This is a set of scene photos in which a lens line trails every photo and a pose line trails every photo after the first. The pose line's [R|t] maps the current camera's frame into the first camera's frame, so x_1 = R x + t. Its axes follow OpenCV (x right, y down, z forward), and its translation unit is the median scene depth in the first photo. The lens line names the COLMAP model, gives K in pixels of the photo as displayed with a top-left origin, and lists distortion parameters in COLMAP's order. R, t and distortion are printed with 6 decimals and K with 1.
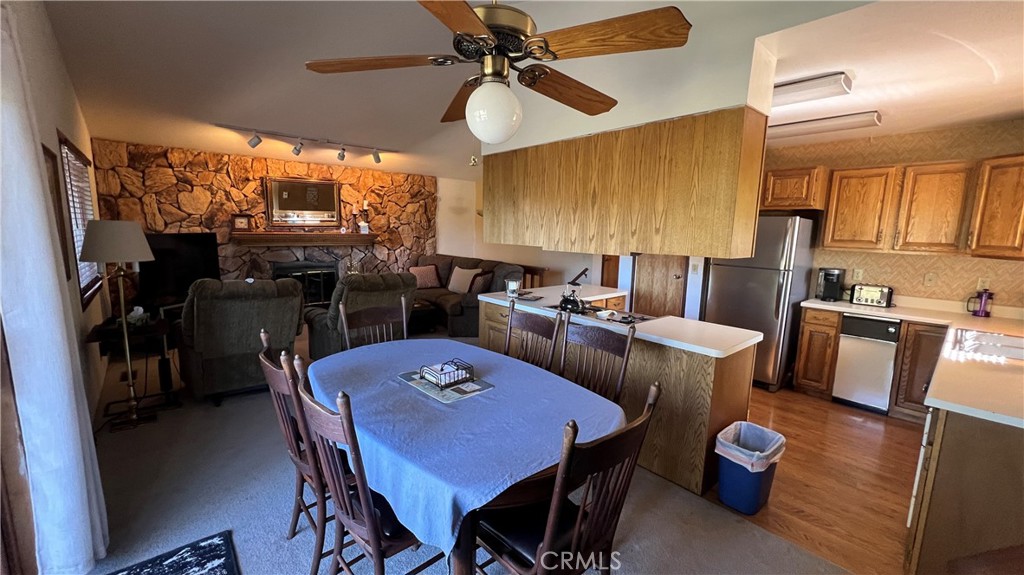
lens RADIAL K [[406.8, 0, 511.4], [0, 406.8, 287.6], [0, 0, 1]] dist [-0.002230, 0.000629]
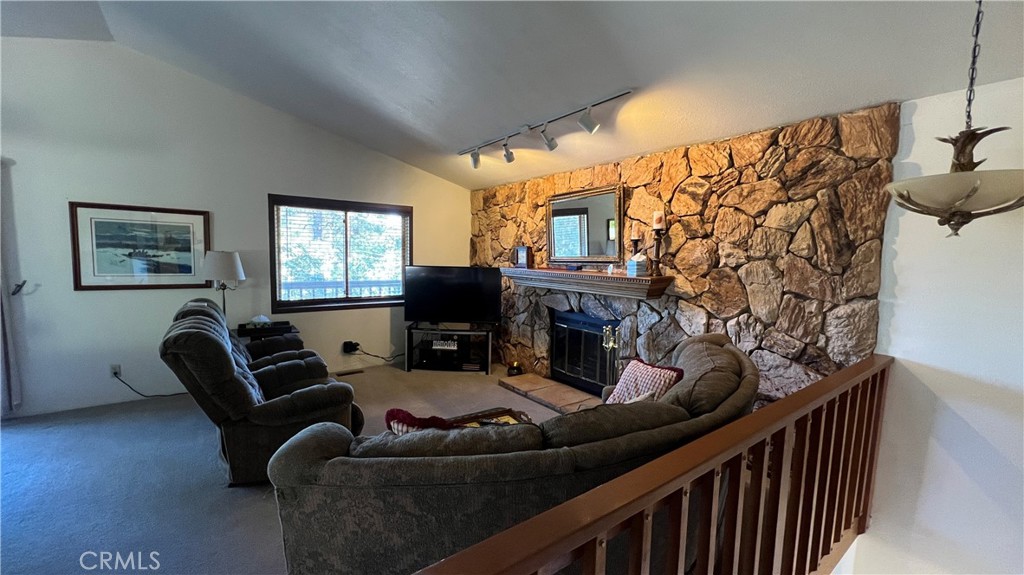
lens RADIAL K [[406.8, 0, 515.4], [0, 406.8, 287.1], [0, 0, 1]] dist [-0.002230, 0.000629]
pose [[-0.078011, 0.056733, -0.995337, 0.296435], [-0.166742, 0.983574, 0.069131, -0.234430], [0.982910, 0.171357, -0.067270, 1.606949]]
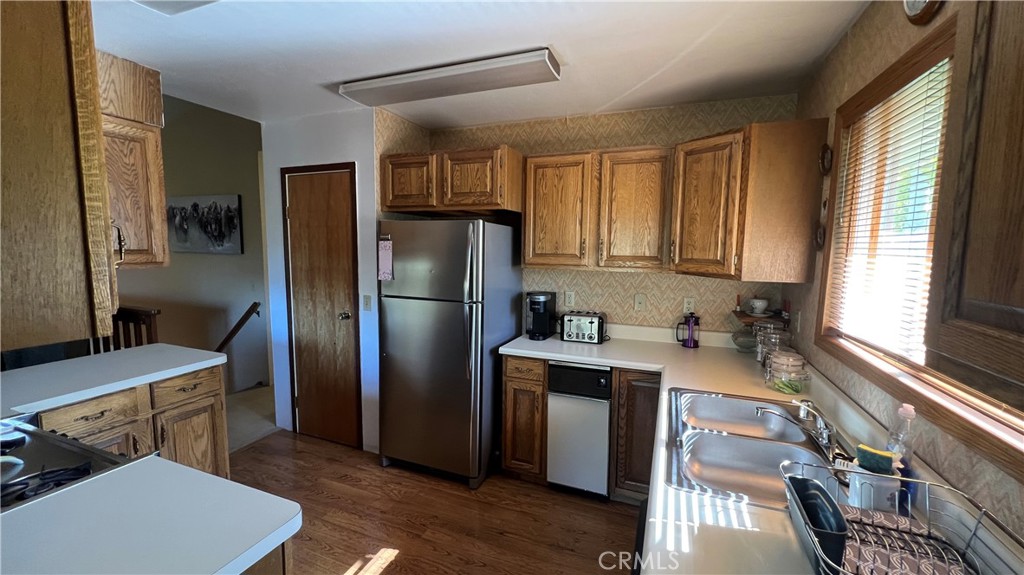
lens RADIAL K [[406.8, 0, 509.7], [0, 406.8, 285.4], [0, 0, 1]] dist [-0.002230, 0.000629]
pose [[0.892150, -0.057115, 0.448115, 0.440458], [0.074404, 0.997006, -0.021055, -0.051909], [-0.445570, 0.052125, 0.893728, 0.394014]]
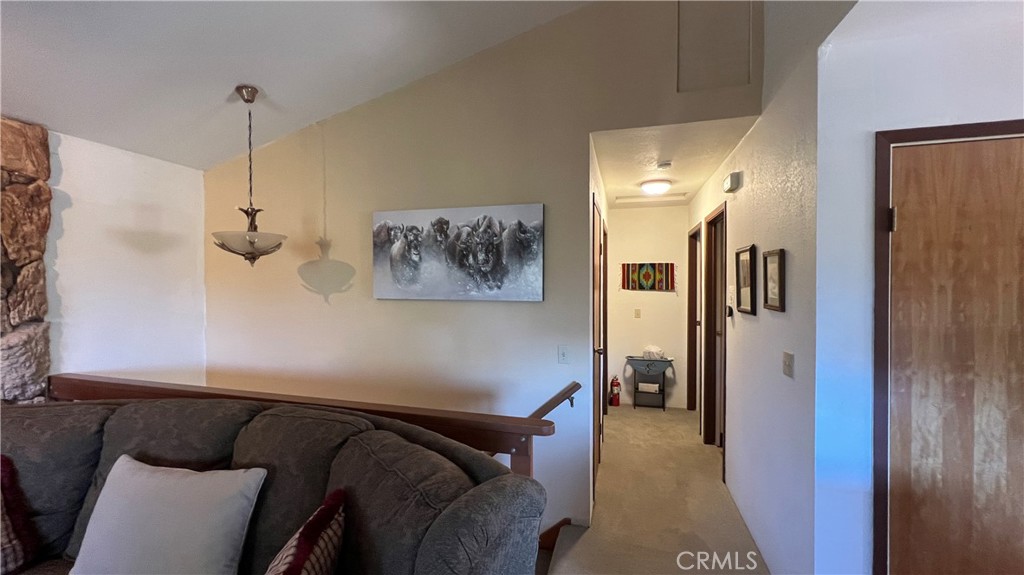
lens RADIAL K [[406.8, 0, 505.7], [0, 406.8, 286.4], [0, 0, 1]] dist [-0.002230, 0.000629]
pose [[0.837047, -0.032968, 0.546137, -0.136496], [0.102290, 0.990013, -0.097014, -0.183798], [-0.537484, 0.137070, 0.832060, 1.200510]]
